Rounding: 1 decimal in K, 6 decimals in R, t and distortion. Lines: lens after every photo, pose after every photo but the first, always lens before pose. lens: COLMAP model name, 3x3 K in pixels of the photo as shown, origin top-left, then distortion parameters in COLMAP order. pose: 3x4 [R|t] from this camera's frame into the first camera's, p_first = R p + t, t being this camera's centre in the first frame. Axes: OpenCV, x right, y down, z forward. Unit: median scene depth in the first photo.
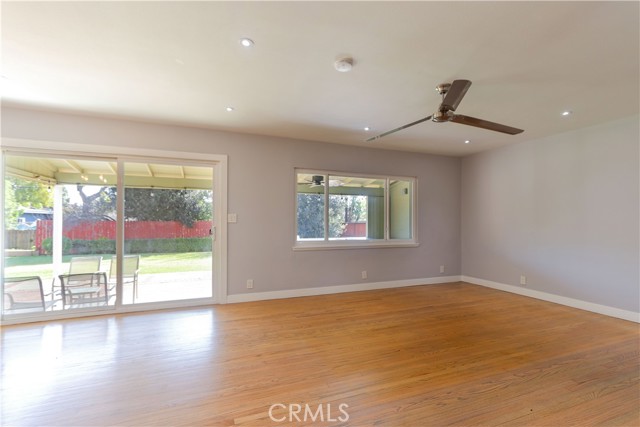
lens RADIAL K [[295.5, 0, 322.0], [0, 295.5, 219.4], [0, 0, 1]] dist [0.000781, 0.000174]
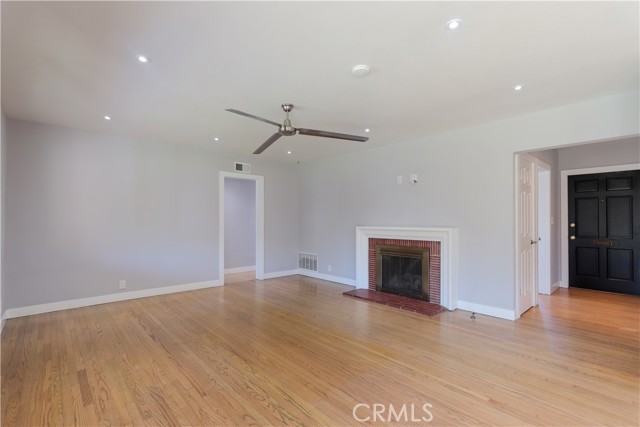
lens RADIAL K [[295.5, 0, 322.0], [0, 295.5, 219.4], [0, 0, 1]] dist [0.000781, 0.000174]
pose [[-0.340471, -0.000619, 0.940255, -0.536908], [-0.001596, 0.999999, 0.000080, -0.003134], [-0.940254, -0.001473, -0.340472, 0.934209]]
